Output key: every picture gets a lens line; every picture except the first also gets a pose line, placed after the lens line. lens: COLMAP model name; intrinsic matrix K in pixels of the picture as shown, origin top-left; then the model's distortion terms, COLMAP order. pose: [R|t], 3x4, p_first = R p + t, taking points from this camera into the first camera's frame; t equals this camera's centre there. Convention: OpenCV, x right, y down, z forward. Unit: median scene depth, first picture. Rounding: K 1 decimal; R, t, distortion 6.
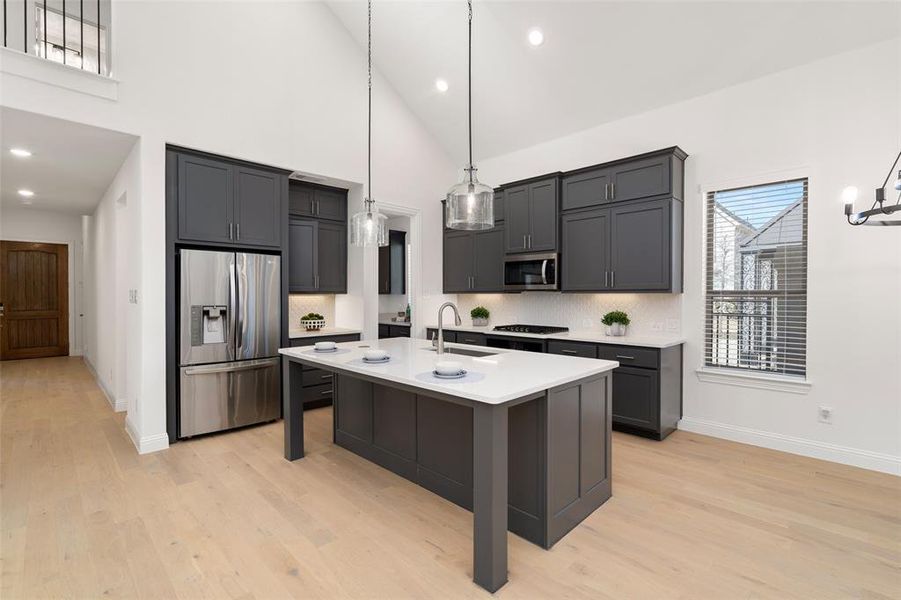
lens RADIAL K [[409.8, 0, 449.0], [0, 409.8, 298.5], [0, 0, 1]] dist [0.001537, -0.000024]
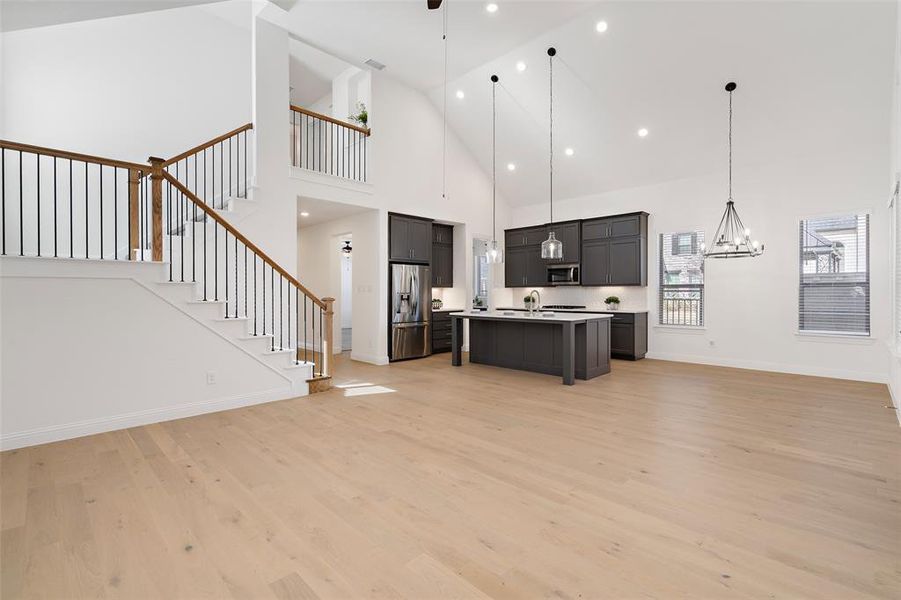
lens RADIAL K [[409.8, 0, 451.6], [0, 409.8, 294.6], [0, 0, 1]] dist [0.001537, -0.000024]
pose [[0.999913, -0.002248, 0.012983, -0.352919], [0.002288, 0.999993, -0.003090, 0.029162], [-0.012976, 0.003119, 0.999911, -0.867003]]
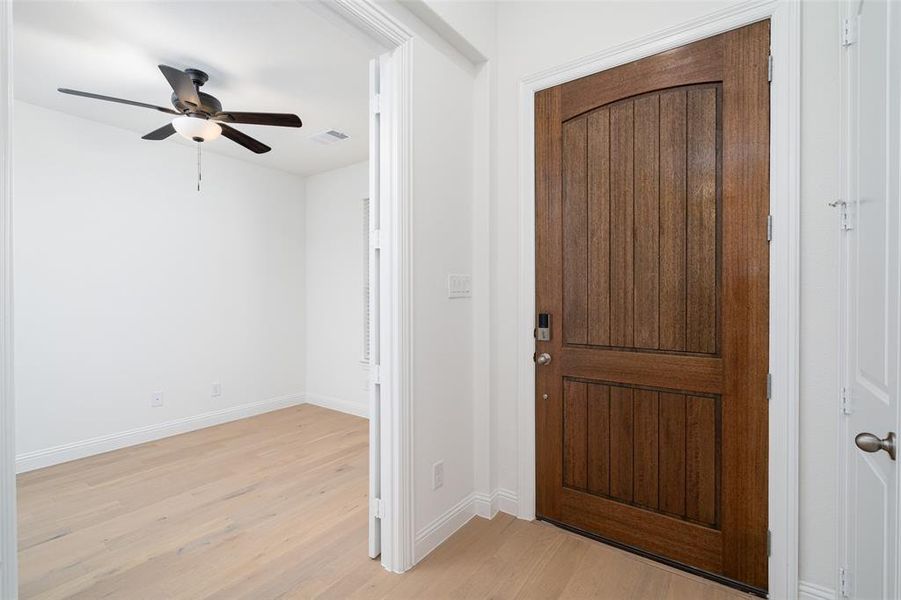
lens RADIAL K [[409.8, 0, 450.2], [0, 409.8, 298.3], [0, 0, 1]] dist [0.001537, -0.000024]
pose [[0.170199, 0.005733, -0.985393, -0.587287], [-0.008284, 0.999956, 0.004387, -0.000911], [0.985375, 0.007416, 0.170239, 0.630711]]
